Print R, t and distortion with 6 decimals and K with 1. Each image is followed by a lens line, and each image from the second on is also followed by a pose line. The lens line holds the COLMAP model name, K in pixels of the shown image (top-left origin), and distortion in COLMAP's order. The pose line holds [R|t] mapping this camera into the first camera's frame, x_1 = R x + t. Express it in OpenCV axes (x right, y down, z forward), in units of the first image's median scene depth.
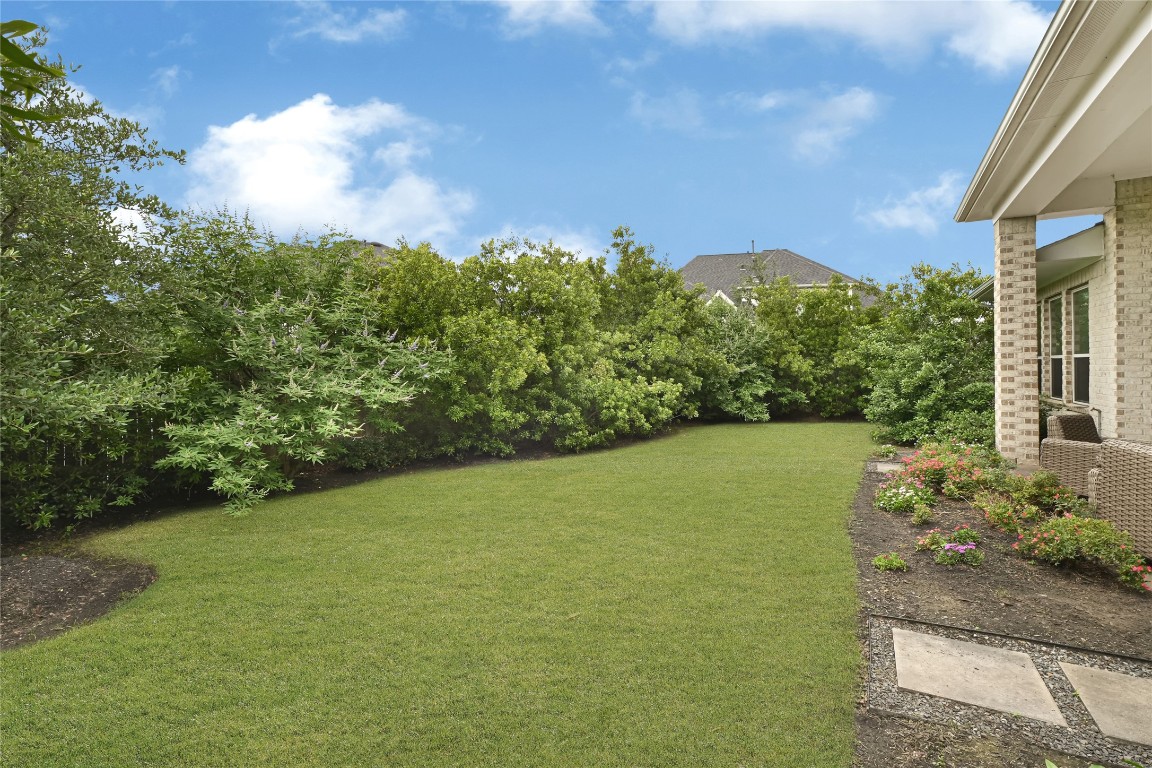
lens RADIAL K [[522.0, 0, 591.3], [0, 522.0, 370.0], [0, 0, 1]] dist [-0.000309, -0.000164]
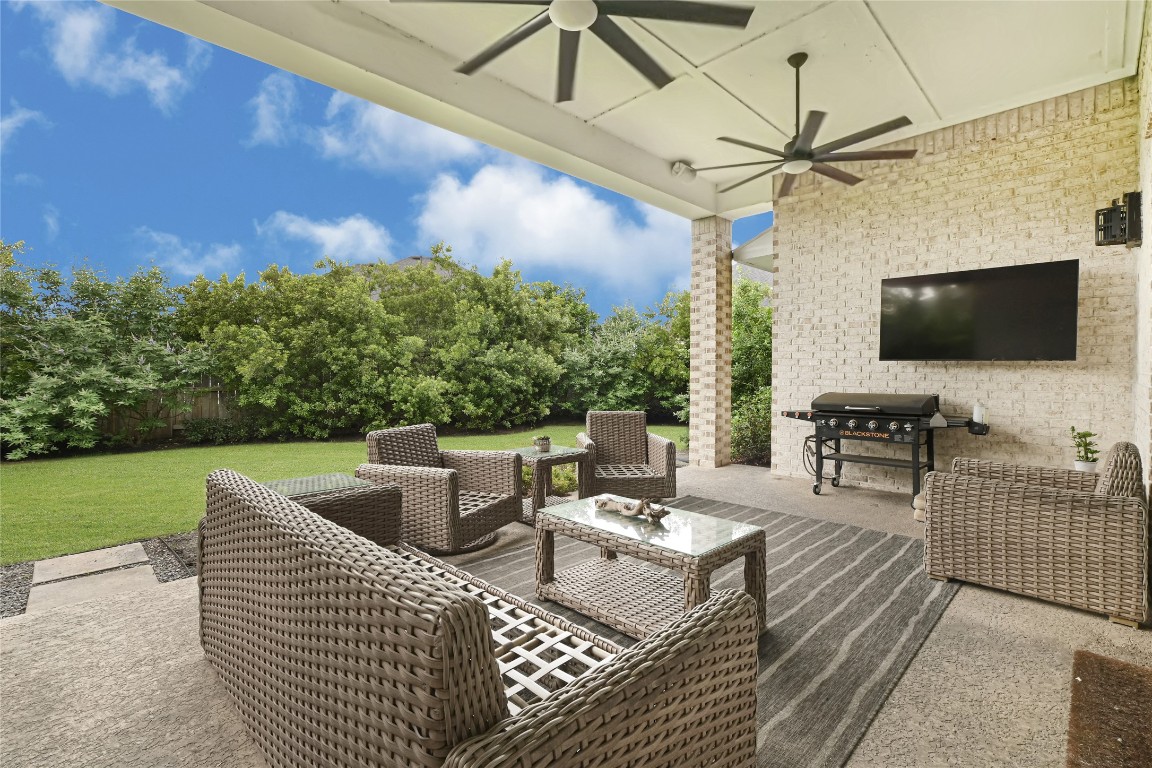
lens RADIAL K [[522.0, 0, 591.3], [0, 522.0, 370.0], [0, 0, 1]] dist [-0.000309, -0.000164]
pose [[0.962132, 0.007752, -0.272472, 0.898982], [-0.011039, 0.999884, -0.010533, 0.011904], [0.272359, 0.013142, 0.962106, -0.017170]]
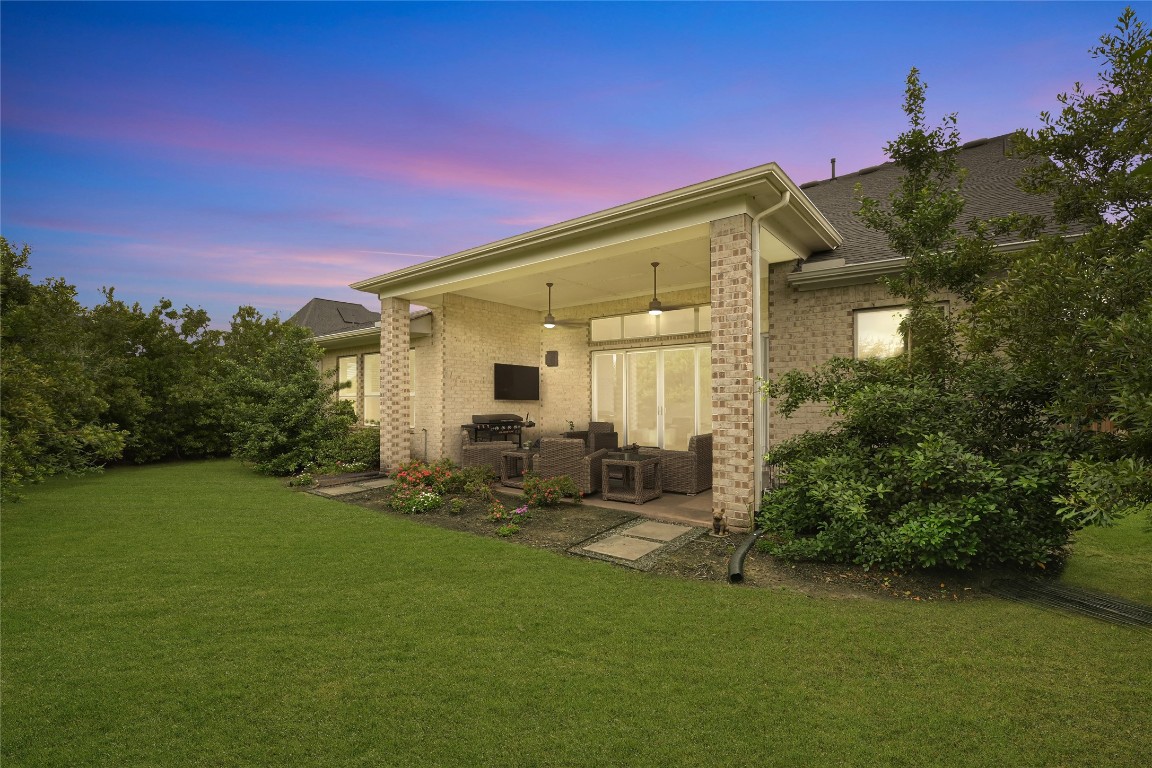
lens RADIAL K [[498.9, 0, 576.0], [0, 498.9, 384.0], [0, 0, 1]] dist [-0.001115, -0.000069]
pose [[0.161137, 0.038014, 0.986200, -0.466737], [0.008506, 0.999167, -0.039904, 0.001956], [-0.986895, 0.014819, 0.160680, 0.309412]]
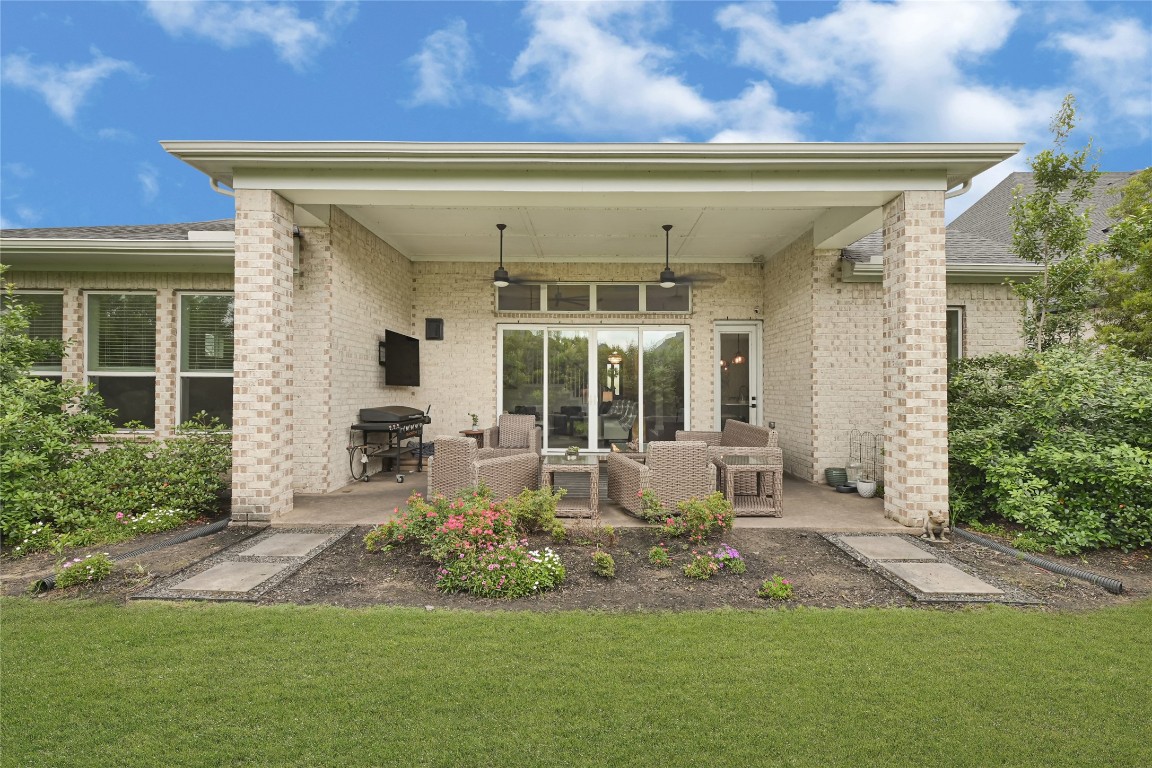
lens RADIAL K [[508.0, 0, 573.9], [0, 508.0, 376.5], [0, 0, 1]] dist [-0.000087, -0.000421]
pose [[-0.472445, 0.020070, 0.881132, -0.057798], [0.001897, 0.999762, -0.021756, -0.007344], [-0.881358, -0.008607, -0.472371, 0.992863]]
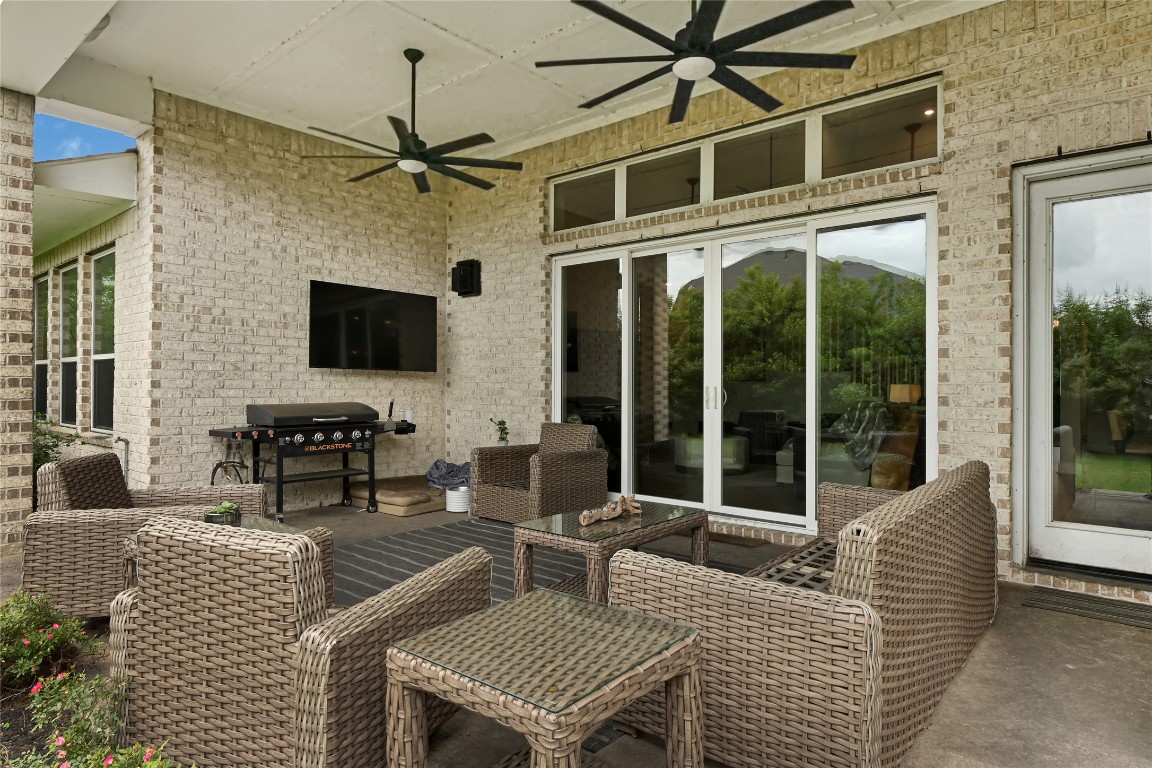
lens RADIAL K [[672.3, 0, 575.2], [0, 672.3, 371.4], [0, 0, 1]] dist [-0.004349, -0.001889]
pose [[0.203949, 0.024106, 0.978685, 0.282519], [0.002120, 0.999684, -0.025065, 0.014196], [-0.978979, 0.007187, 0.203833, 0.297538]]
